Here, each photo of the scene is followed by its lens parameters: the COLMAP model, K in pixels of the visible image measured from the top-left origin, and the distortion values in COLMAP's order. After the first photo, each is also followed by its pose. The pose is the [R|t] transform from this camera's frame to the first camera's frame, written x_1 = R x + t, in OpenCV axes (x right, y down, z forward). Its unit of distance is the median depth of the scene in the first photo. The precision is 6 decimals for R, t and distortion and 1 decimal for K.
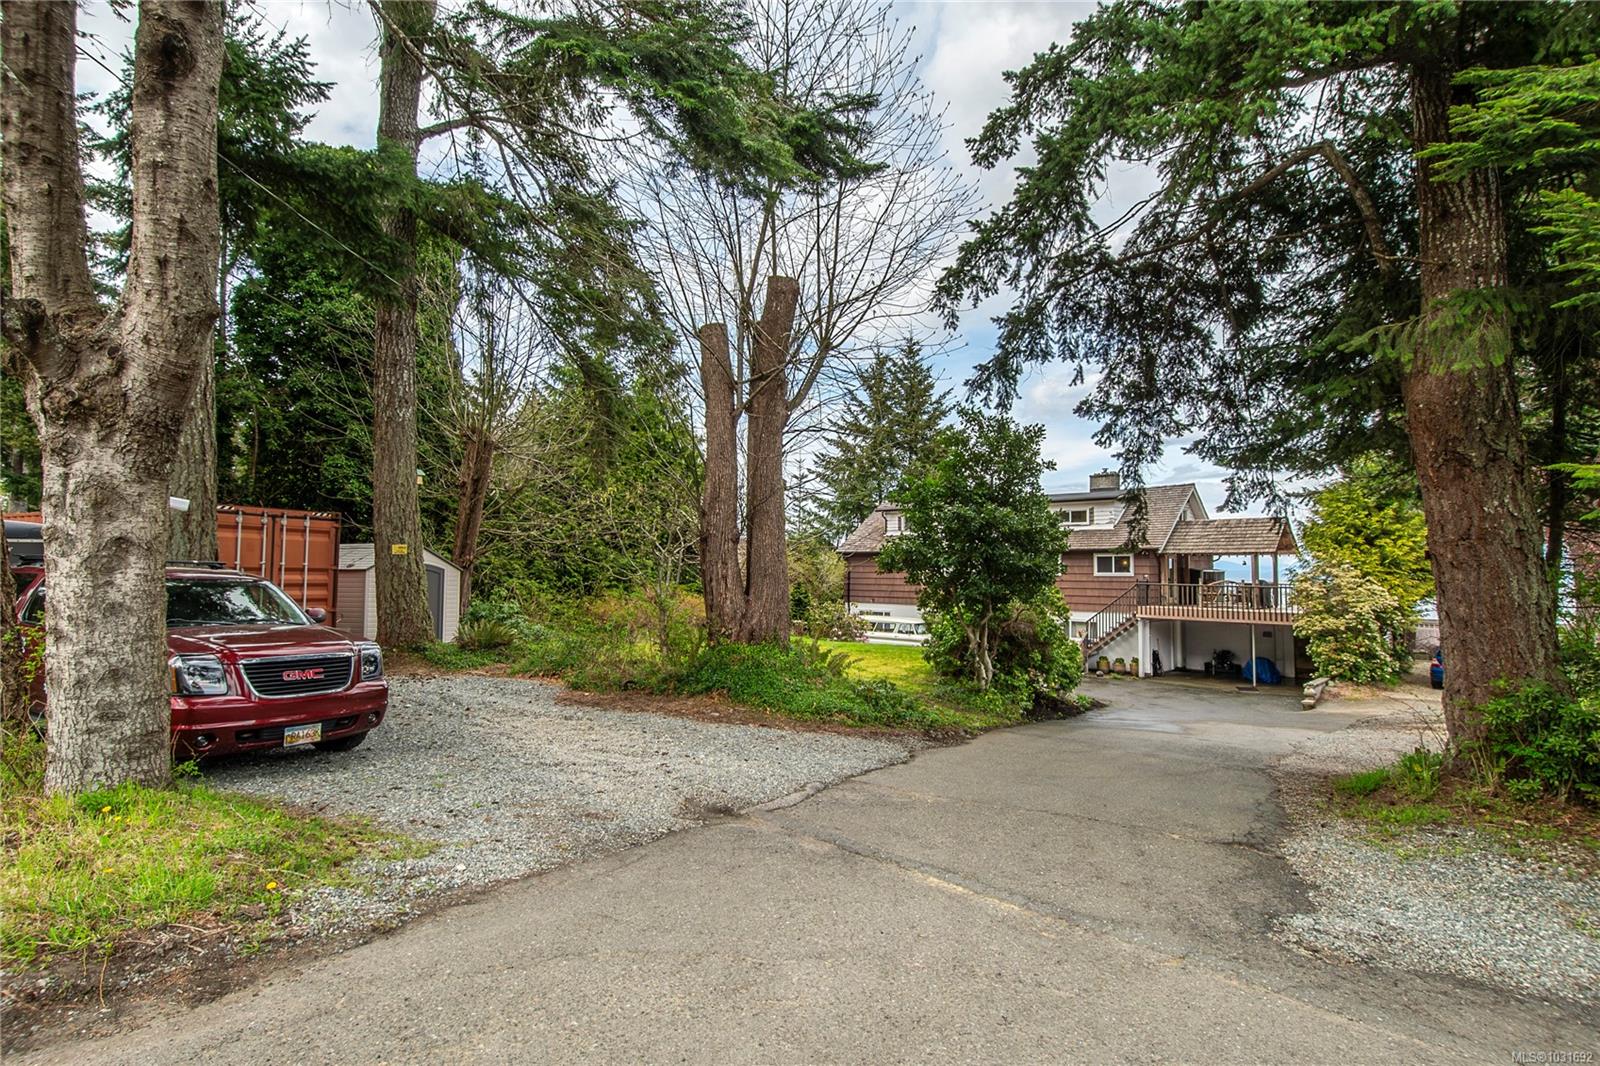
lens RADIAL K [[787.5, 0, 800.0], [0, 787.5, 533.0], [0, 0, 1]] dist [-0.000264, -0.000648]
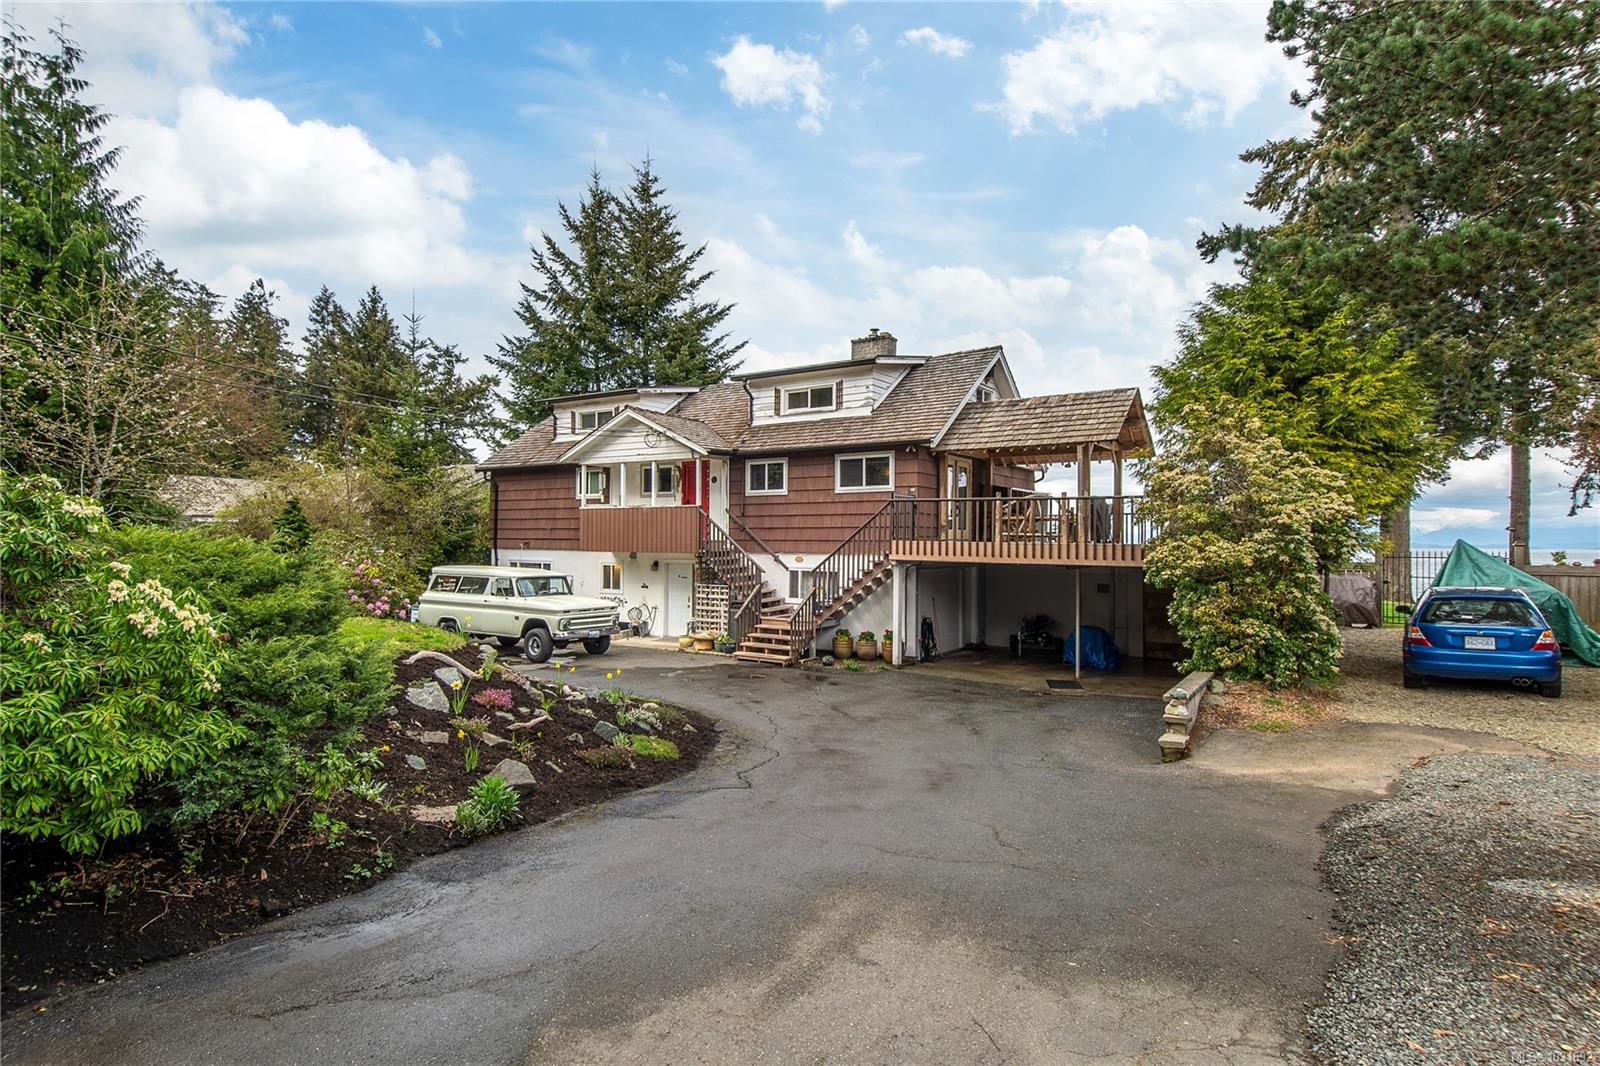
lens RADIAL K [[848.5, 0, 800.0], [0, 848.5, 533.0], [0, 0, 1]] dist [0.001194, -0.000587]
pose [[0.984732, 0.000268, 0.174079, 0.253270], [-0.008245, 0.998948, 0.045106, 0.059709], [-0.173884, -0.045853, 0.983698, 0.405549]]
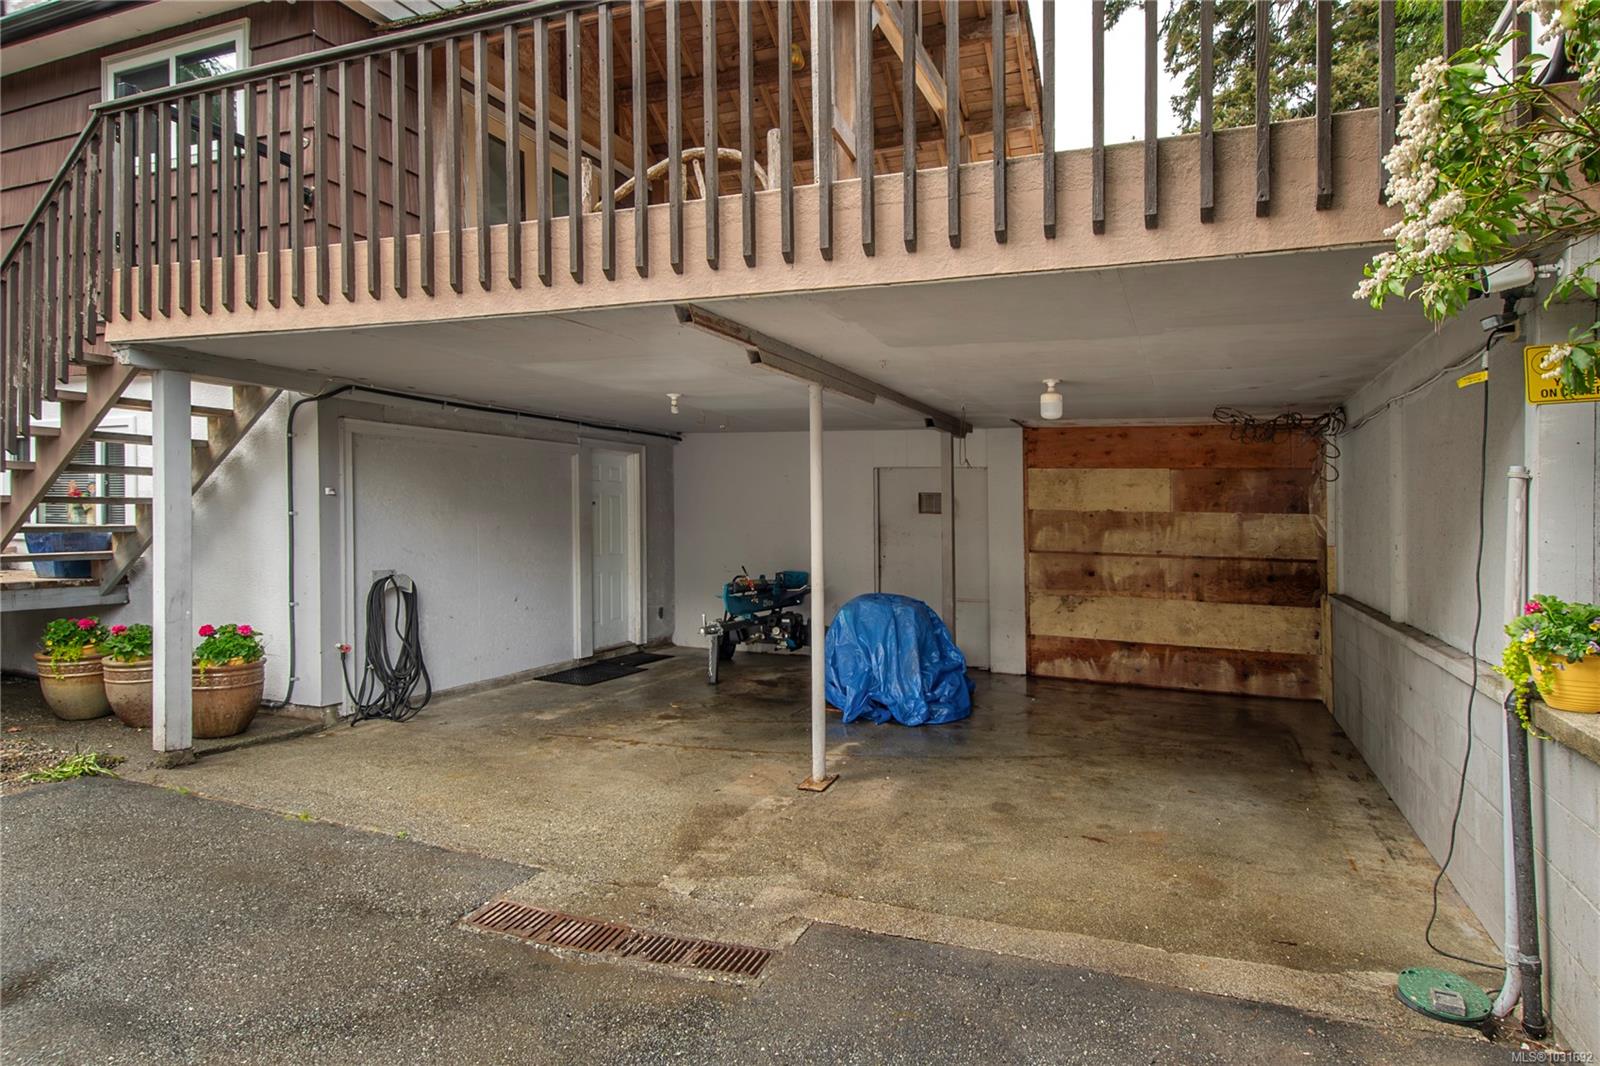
lens RADIAL K [[848.5, 0, 800.0], [0, 848.5, 533.0], [0, 0, 1]] dist [0.001194, -0.000587]
pose [[0.924577, -0.002442, 0.380987, 0.473913], [-0.023857, 0.997646, 0.064289, 0.127231], [-0.380248, -0.068529, 0.922342, 0.800005]]
